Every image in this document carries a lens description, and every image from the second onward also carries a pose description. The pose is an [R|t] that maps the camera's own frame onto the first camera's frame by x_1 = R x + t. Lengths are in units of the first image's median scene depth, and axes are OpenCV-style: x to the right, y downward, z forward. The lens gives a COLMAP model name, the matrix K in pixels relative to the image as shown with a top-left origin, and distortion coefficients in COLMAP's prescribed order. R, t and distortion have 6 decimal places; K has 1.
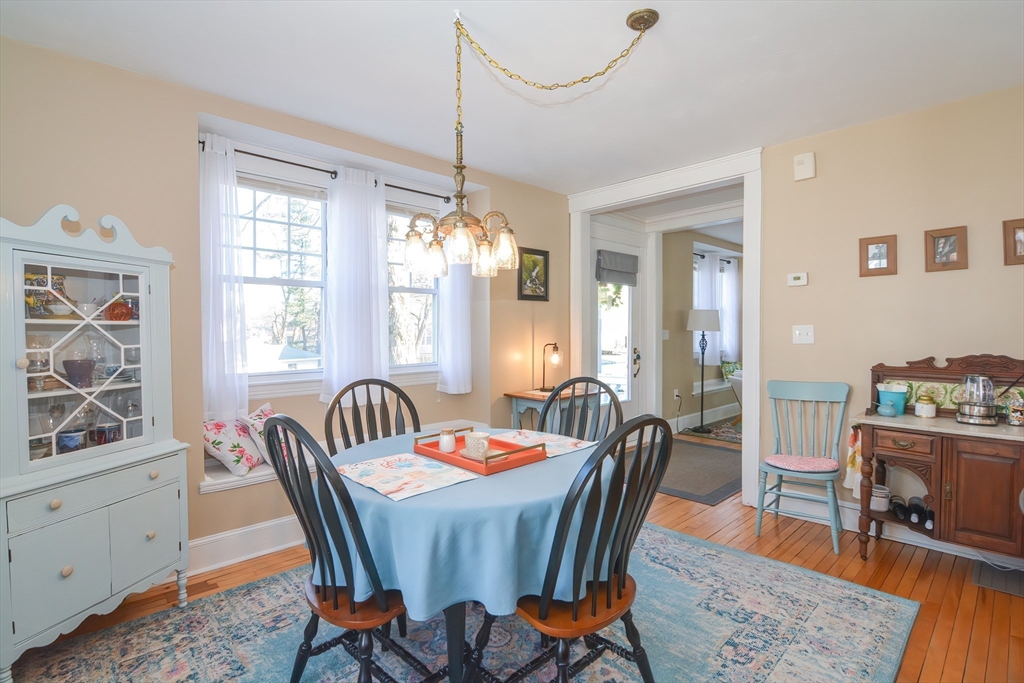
lens RADIAL K [[506.7, 0, 510.4], [0, 506.7, 338.4], [0, 0, 1]] dist [-0.020435, 0.000081]
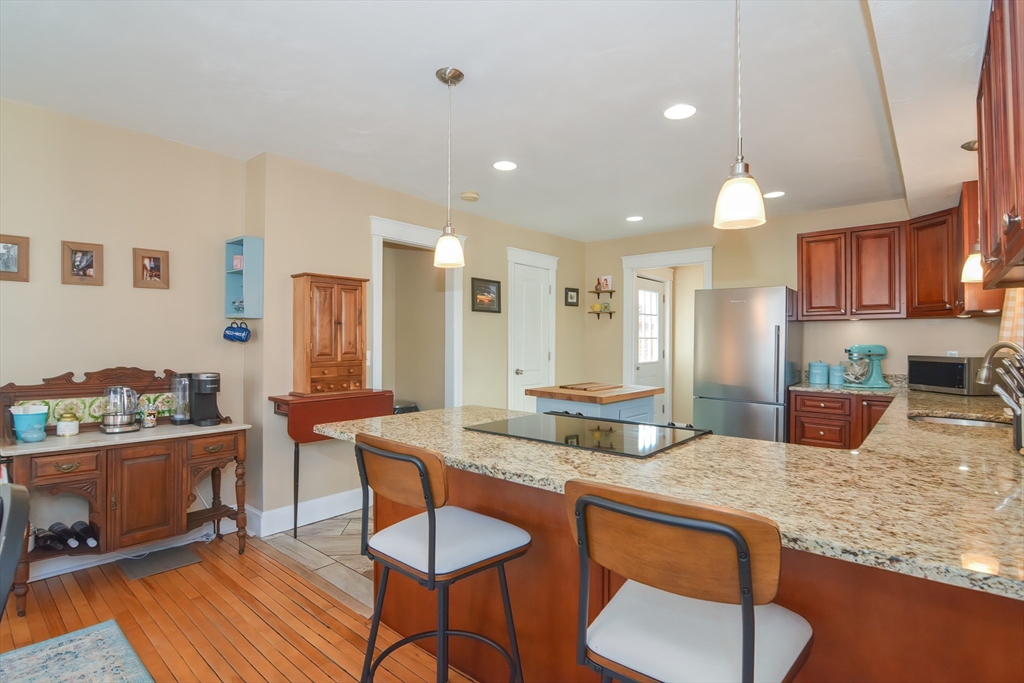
lens RADIAL K [[496.2, 0, 513.8], [0, 496.2, 337.9], [0, 0, 1]] dist [-0.014679, -0.008290]
pose [[-0.102995, 0.018858, 0.994503, -0.200518], [0.017750, 0.999696, -0.017118, 0.002020], [-0.994524, 0.015890, -0.103298, 0.260279]]
